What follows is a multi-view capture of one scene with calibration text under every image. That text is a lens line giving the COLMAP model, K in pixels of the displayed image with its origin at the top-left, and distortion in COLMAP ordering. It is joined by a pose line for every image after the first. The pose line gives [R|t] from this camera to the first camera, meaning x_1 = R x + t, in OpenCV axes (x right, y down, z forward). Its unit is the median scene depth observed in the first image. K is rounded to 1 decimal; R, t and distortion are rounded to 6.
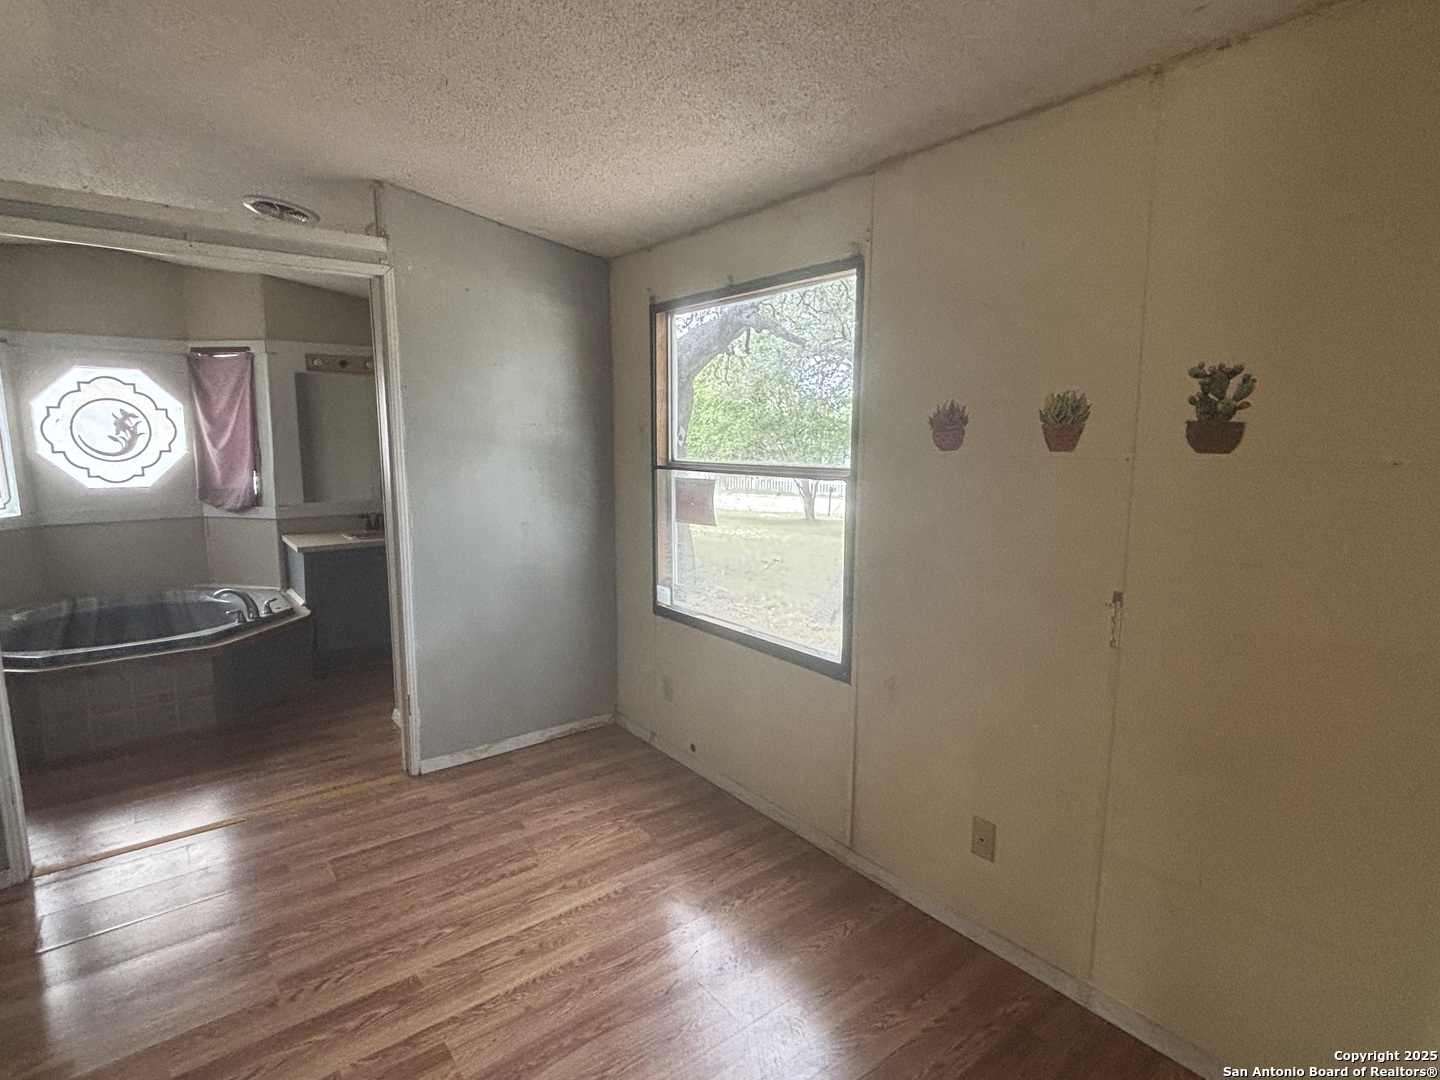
lens RADIAL K [[732.7, 0, 712.5], [0, 732.7, 536.8], [0, 0, 1]] dist [-0.005223, 0.001749]
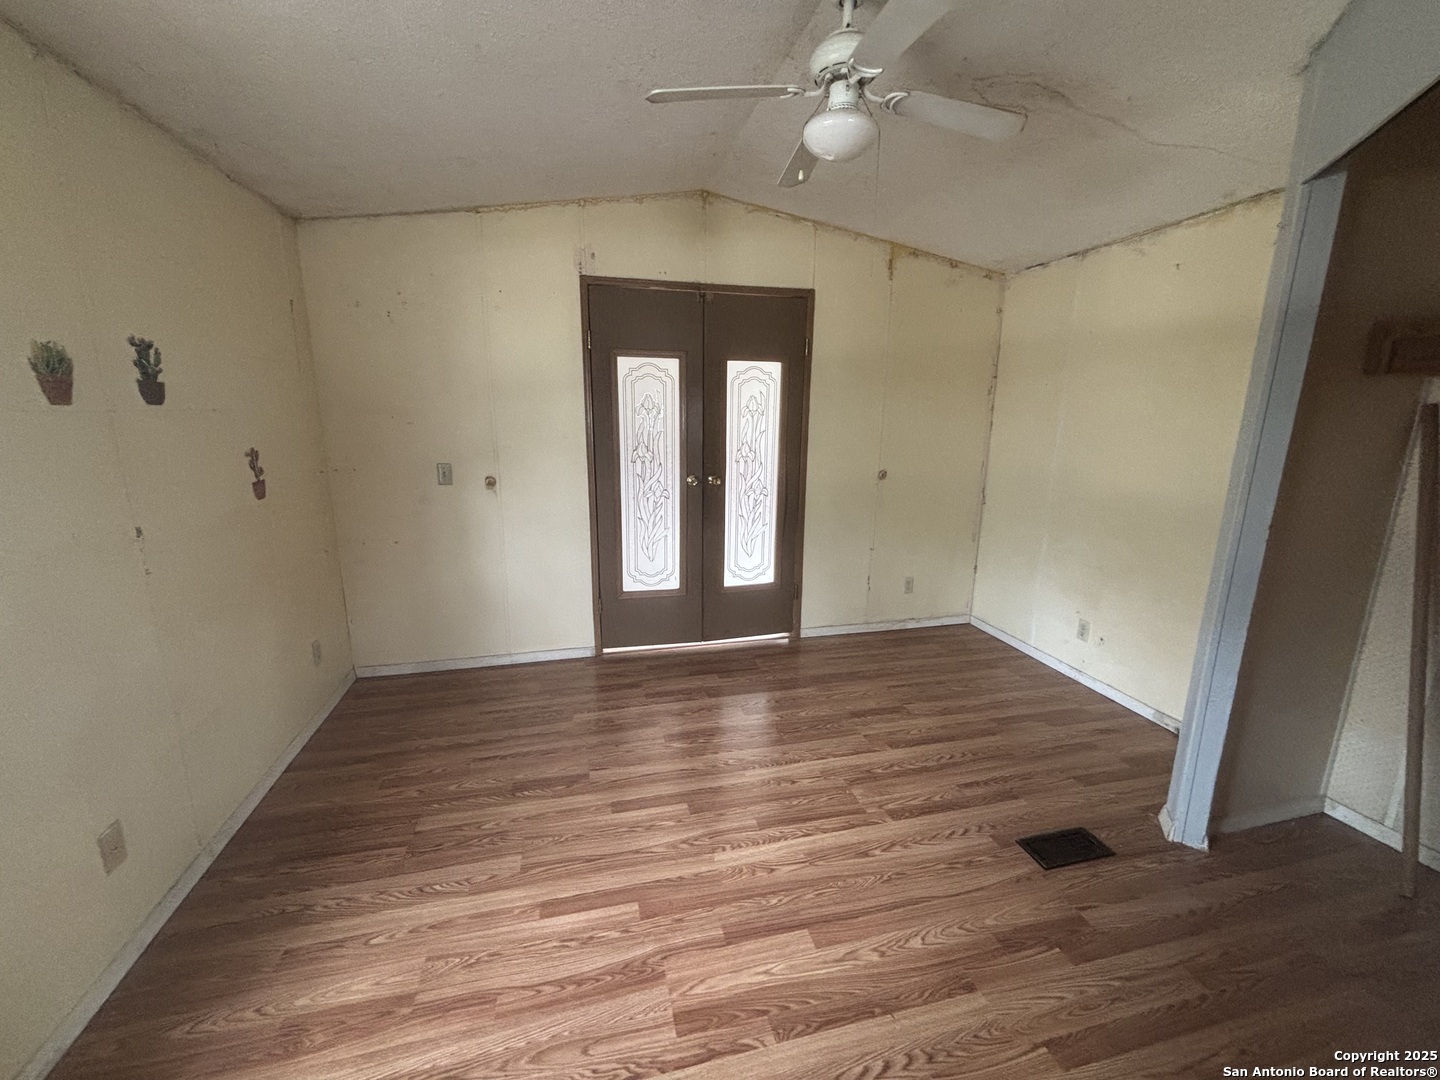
lens RADIAL K [[574.8, 0, 725.8], [0, 574.8, 542.0], [0, 0, 1]] dist [-0.000108, 0.000200]
pose [[-0.919566, -0.095983, 0.381031, -0.354853], [0.045671, 0.937025, 0.346262, -0.094787], [-0.390272, 0.335813, -0.857273, 0.764688]]
